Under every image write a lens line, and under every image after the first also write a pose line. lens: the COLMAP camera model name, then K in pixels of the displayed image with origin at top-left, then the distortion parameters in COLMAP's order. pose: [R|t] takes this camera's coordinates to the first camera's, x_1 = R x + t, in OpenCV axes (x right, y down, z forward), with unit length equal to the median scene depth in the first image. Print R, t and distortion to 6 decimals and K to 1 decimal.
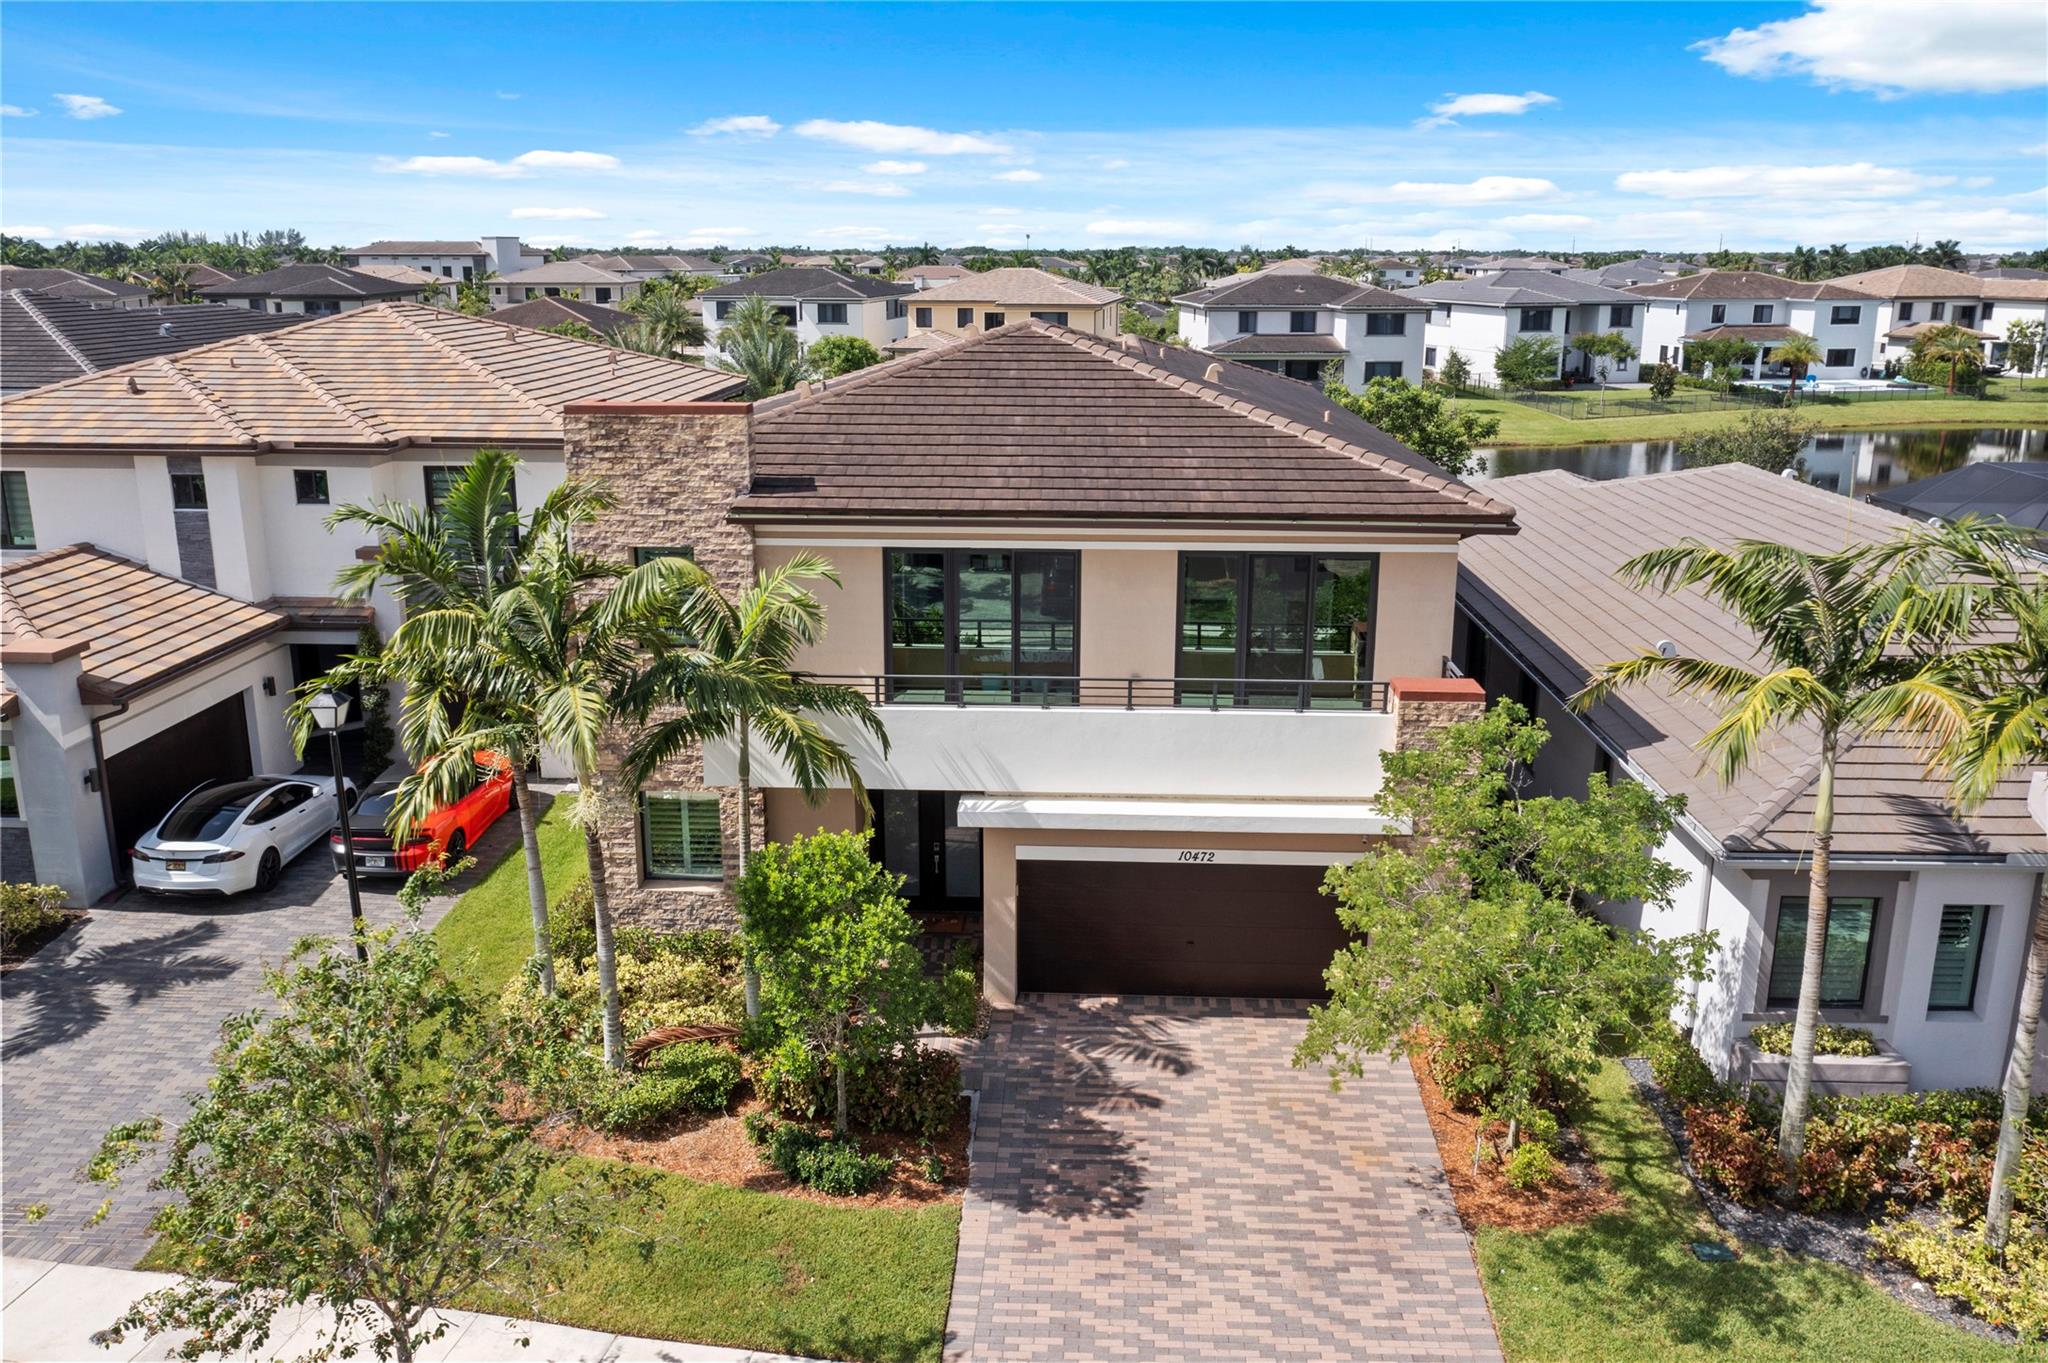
lens RADIAL K [[1606.3, 0, 1024.0], [0, 1606.3, 681.5], [0, 0, 1]] dist [-0.011871, -0.001419]
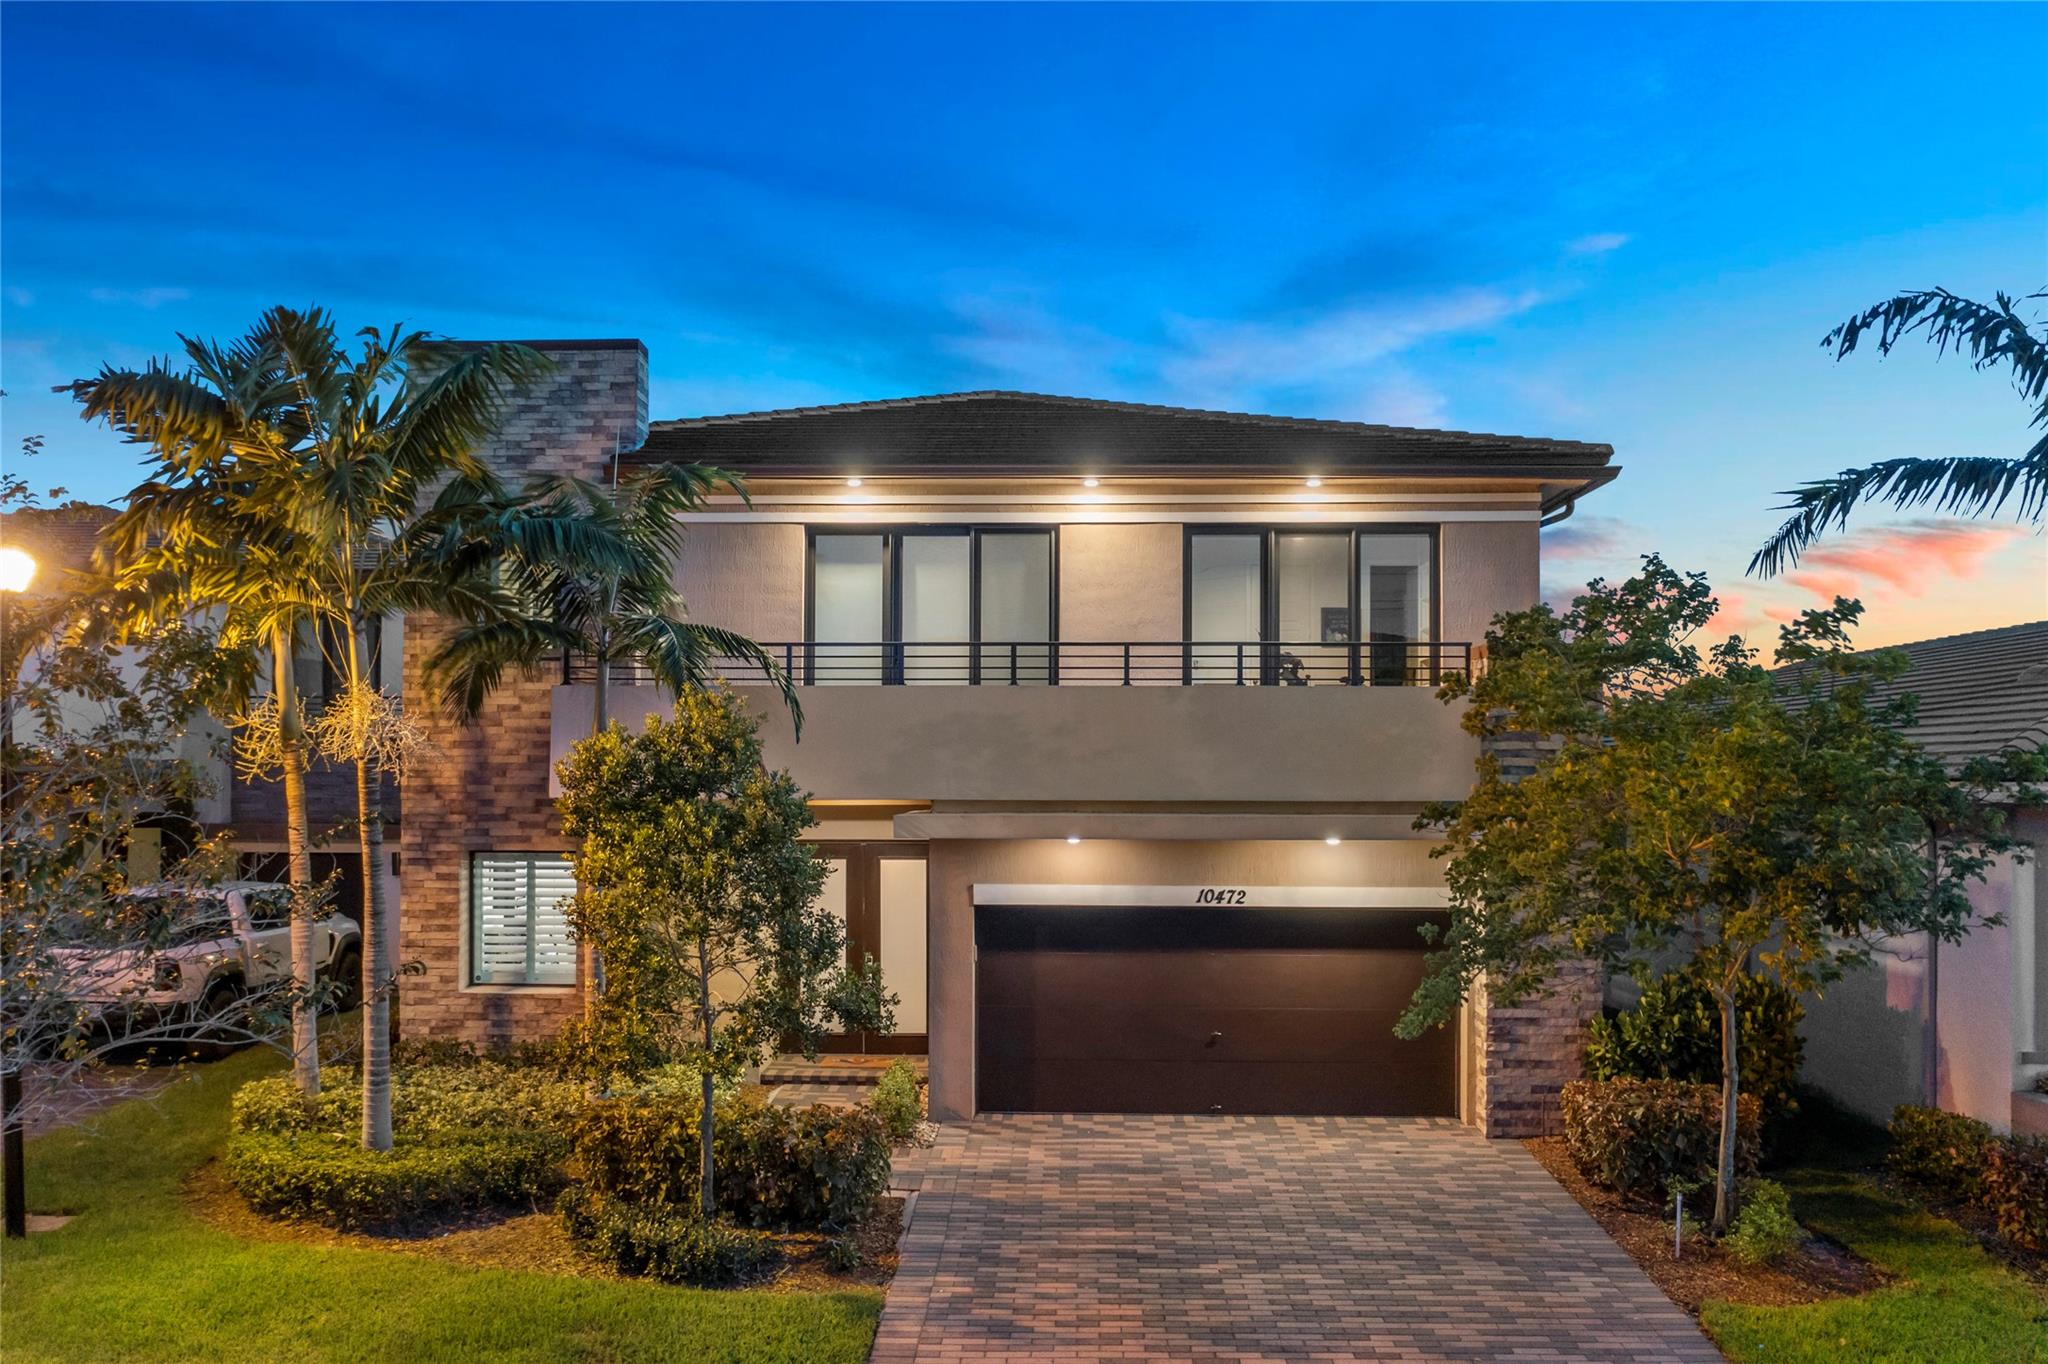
lens RADIAL K [[1639.0, 0, 1021.8], [0, 1639.0, 771.9], [0, 0, 1]] dist [-0.010505, -0.003627]
pose [[0.999805, 0.001902, 0.019673, 0.001969], [0.003321, 0.965034, -0.262105, 0.246529], [-0.019484, 0.262119, 0.964839, 0.266029]]
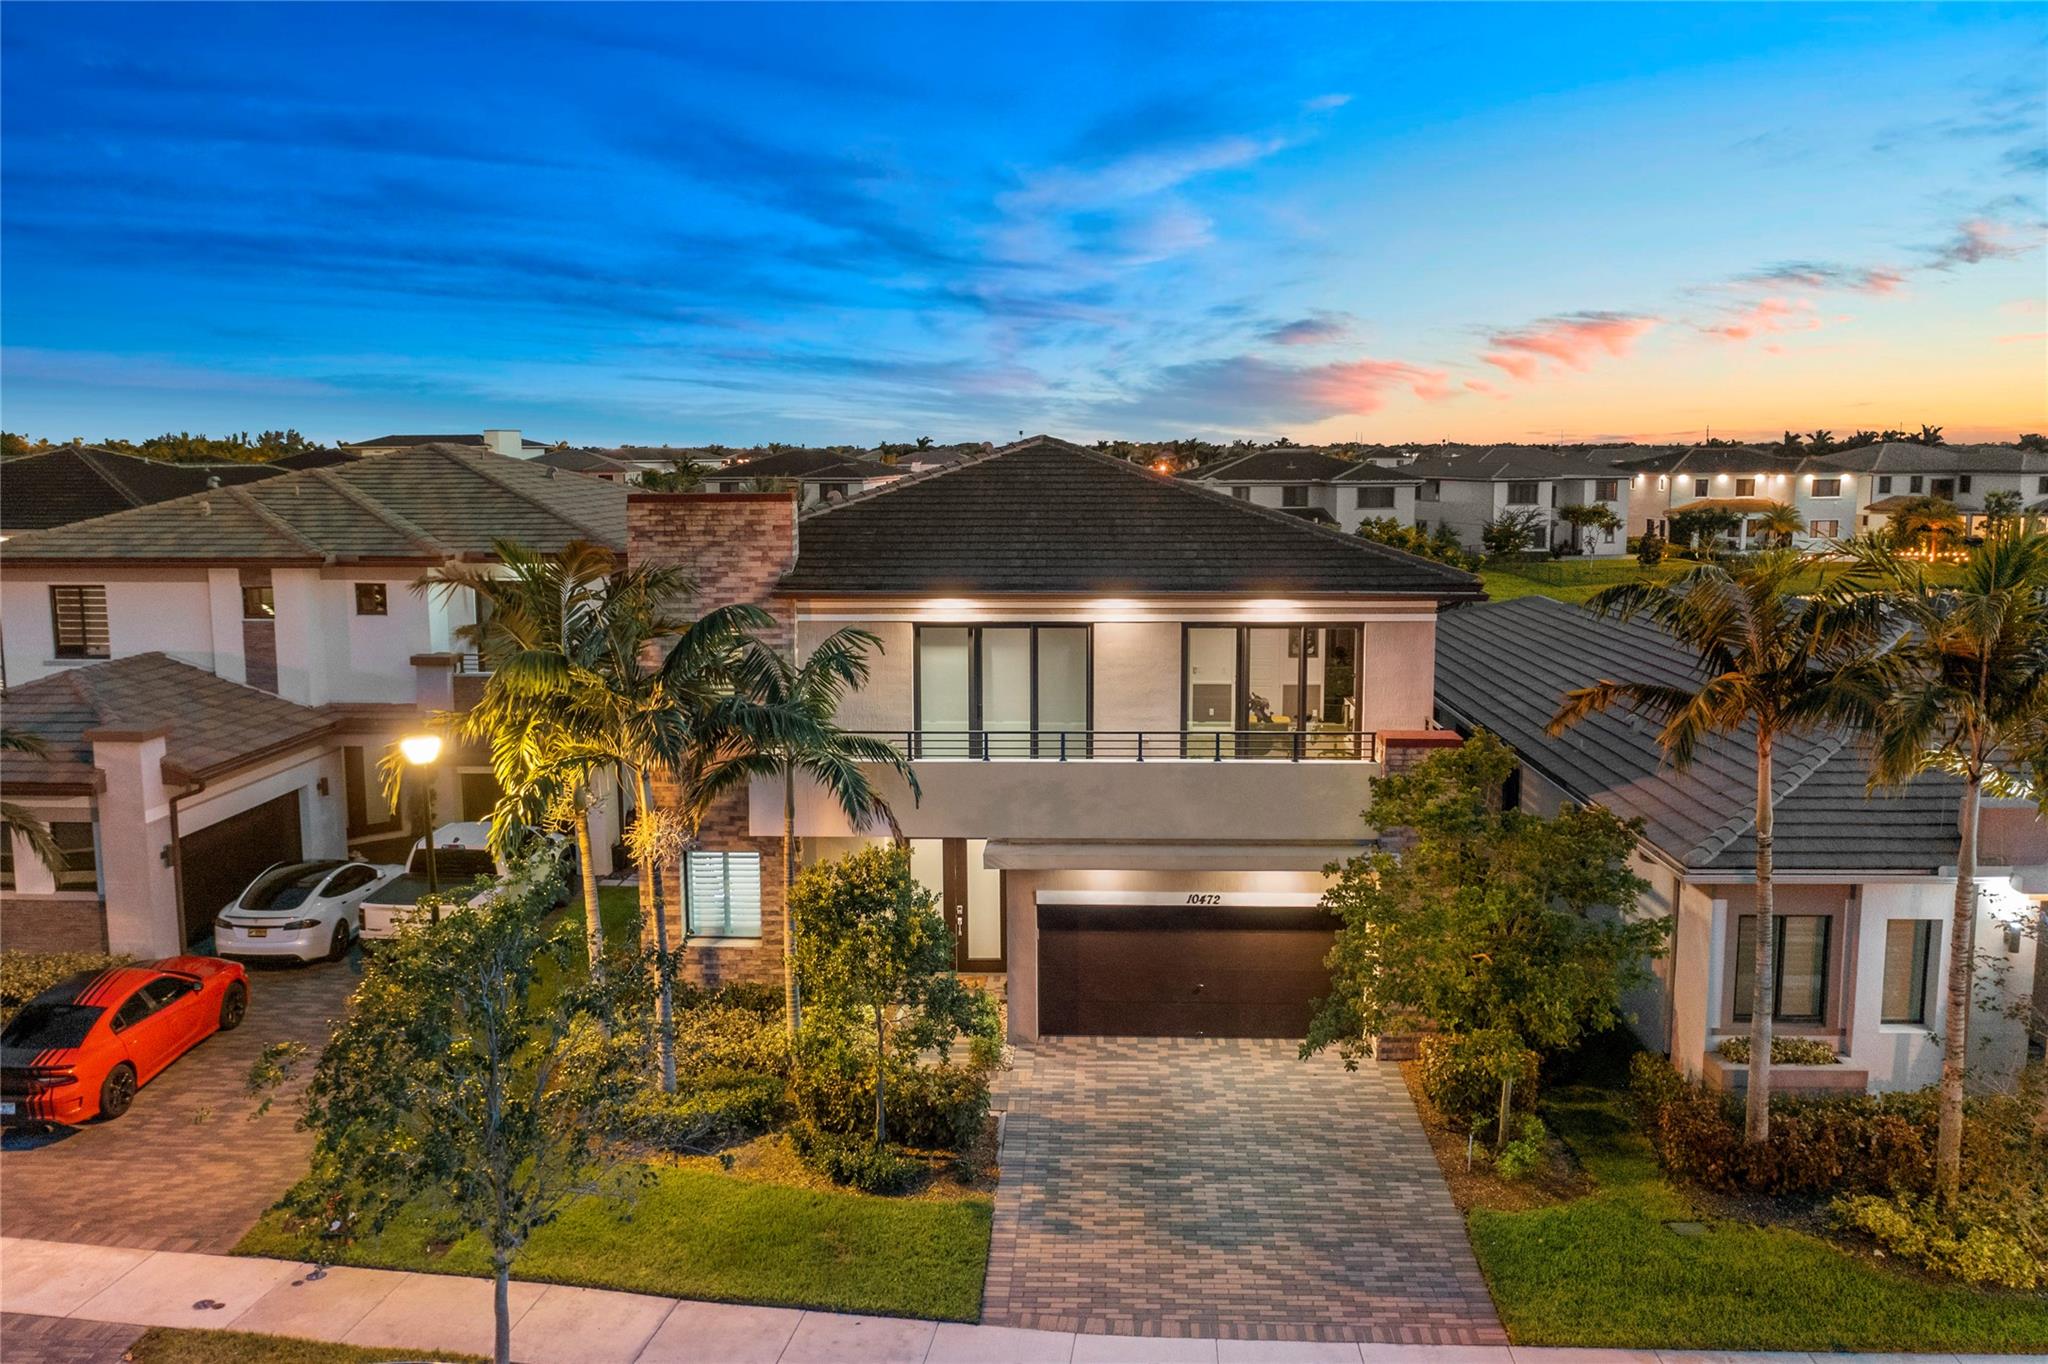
lens RADIAL K [[1635.0, 0, 1024.0], [0, 1635.0, 682.0], [0, 0, 1]] dist [-0.007655, -0.000663]
pose [[0.999972, -0.006877, 0.002837, -0.015567], [0.007168, 0.992744, -0.120032, 0.093887], [-0.001991, 0.120049, 0.992766, -0.110023]]
